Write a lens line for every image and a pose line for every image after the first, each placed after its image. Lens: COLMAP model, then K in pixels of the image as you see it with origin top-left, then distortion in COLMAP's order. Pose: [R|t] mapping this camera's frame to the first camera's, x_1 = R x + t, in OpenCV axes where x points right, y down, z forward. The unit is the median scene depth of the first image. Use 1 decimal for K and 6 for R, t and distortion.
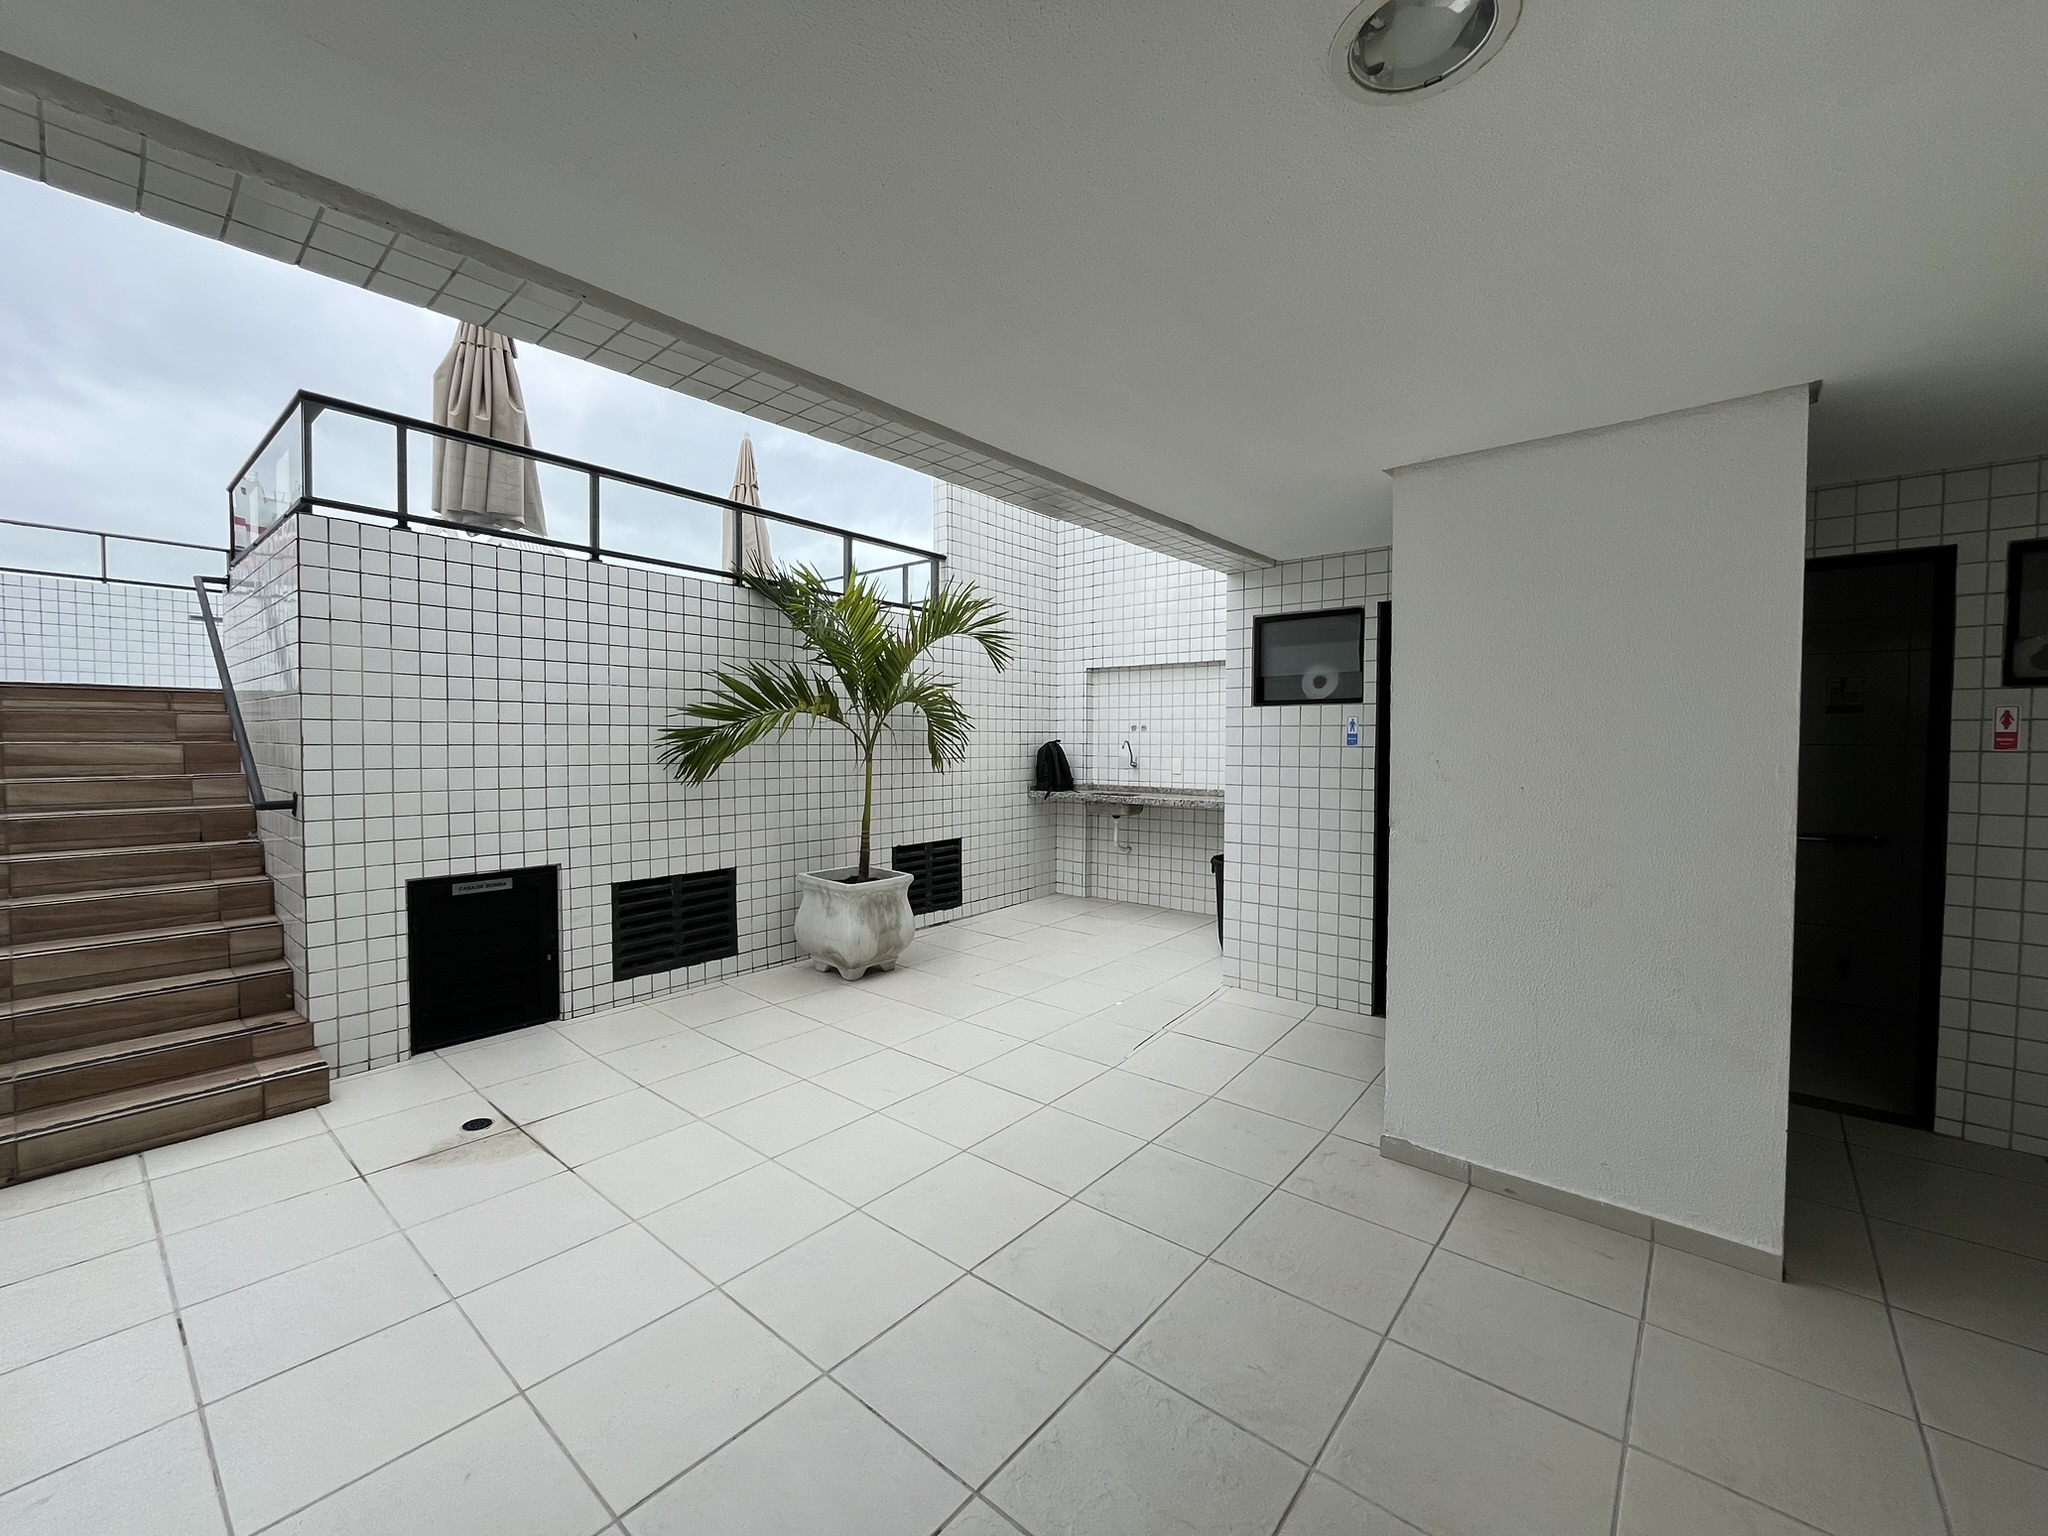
lens RADIAL K [[829.8, 0, 1018.3], [0, 829.8, 766.5], [0, 0, 1]] dist [-0.003209, 0.000473]
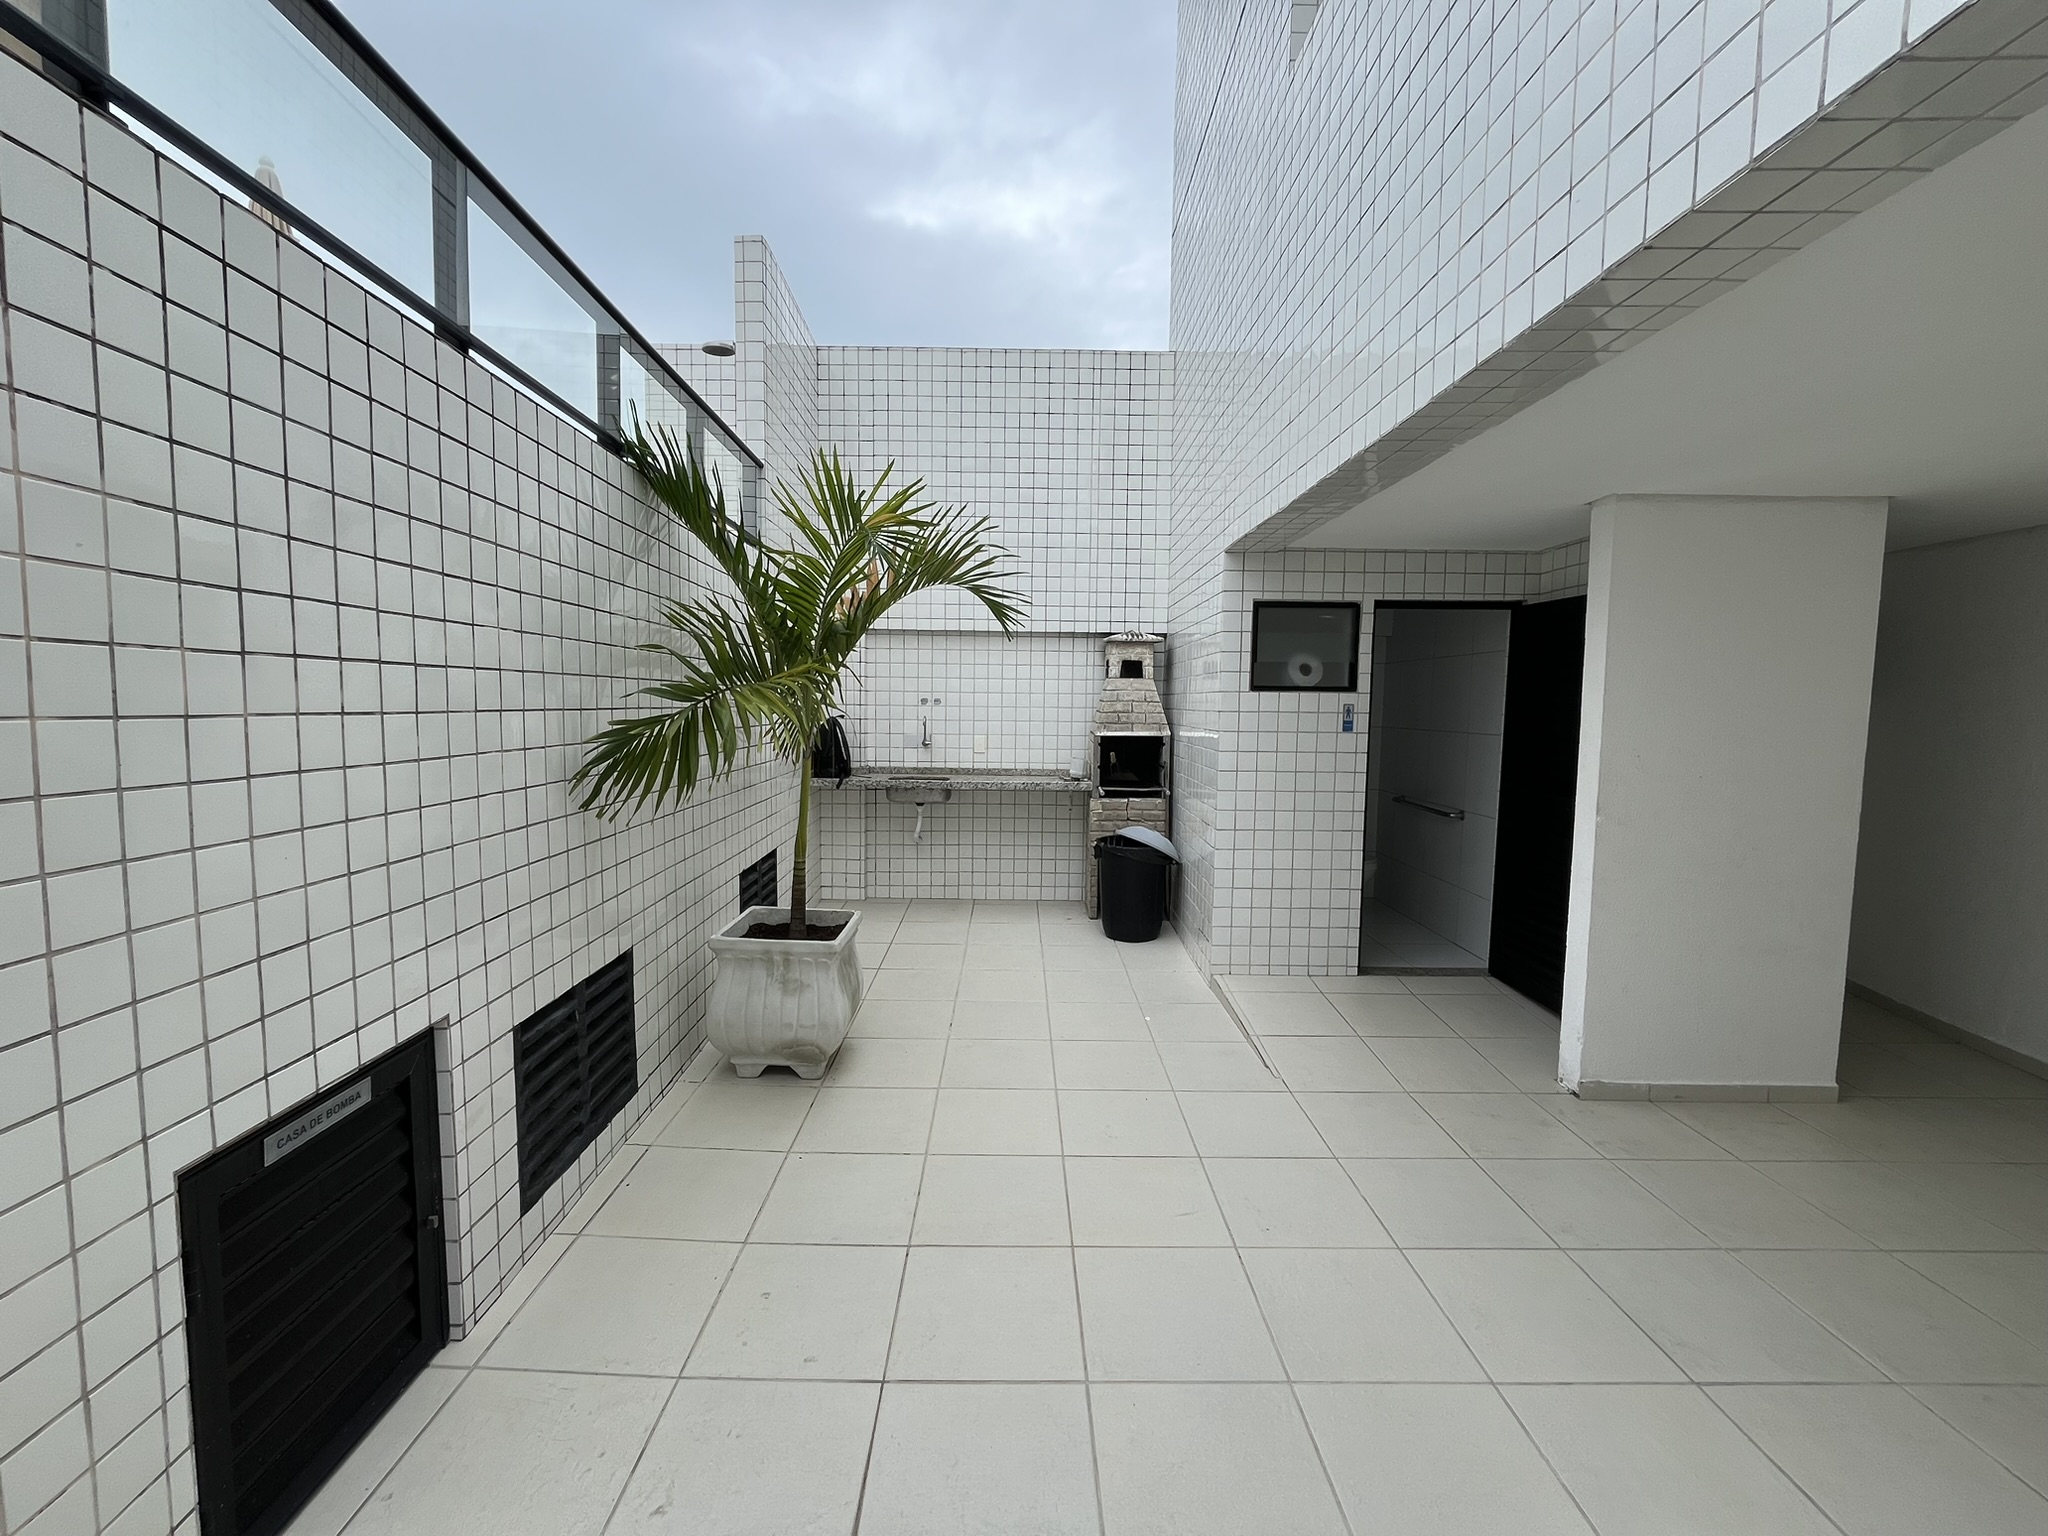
lens RADIAL K [[829.8, 0, 1018.3], [0, 829.8, 766.5], [0, 0, 1]] dist [-0.003209, 0.000473]
pose [[0.759278, -0.043889, 0.649285, -0.586979], [0.009610, 0.998371, 0.056247, -0.042374], [-0.650695, -0.036467, 0.758463, 0.436793]]
